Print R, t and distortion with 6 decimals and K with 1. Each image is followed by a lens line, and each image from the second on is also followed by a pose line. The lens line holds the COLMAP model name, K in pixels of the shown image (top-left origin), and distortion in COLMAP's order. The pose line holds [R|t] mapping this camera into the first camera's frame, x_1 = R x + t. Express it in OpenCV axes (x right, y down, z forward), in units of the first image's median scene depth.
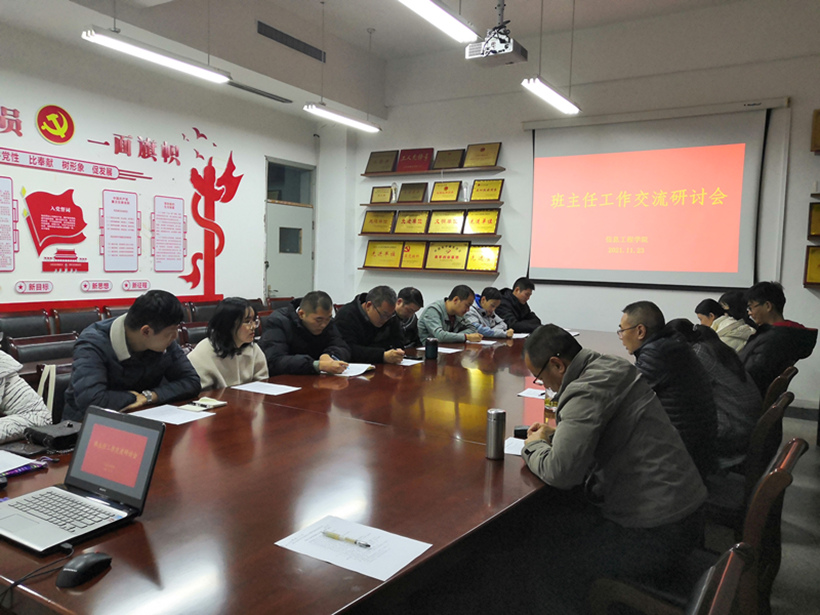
lens RADIAL K [[653.9, 0, 406.1], [0, 653.9, 310.7], [0, 0, 1]] dist [0.008821, 0.037079]
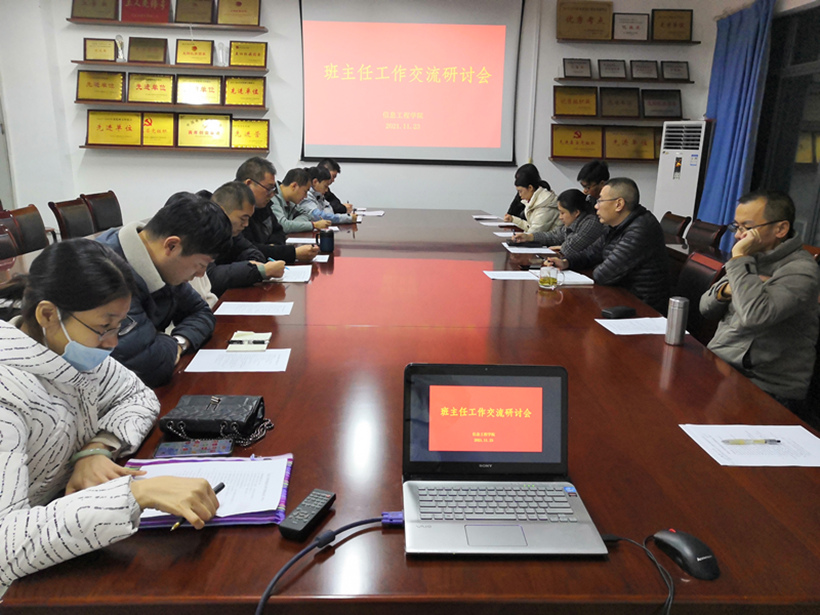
lens RADIAL K [[653.9, 0, 409.6], [0, 653.9, 306.0], [0, 0, 1]] dist [0.008821, 0.037079]
pose [[0.828063, -0.145008, 0.541557, -0.218868], [0.044068, 0.979818, 0.194975, -0.014563], [-0.558901, -0.137586, 0.817741, 0.108135]]
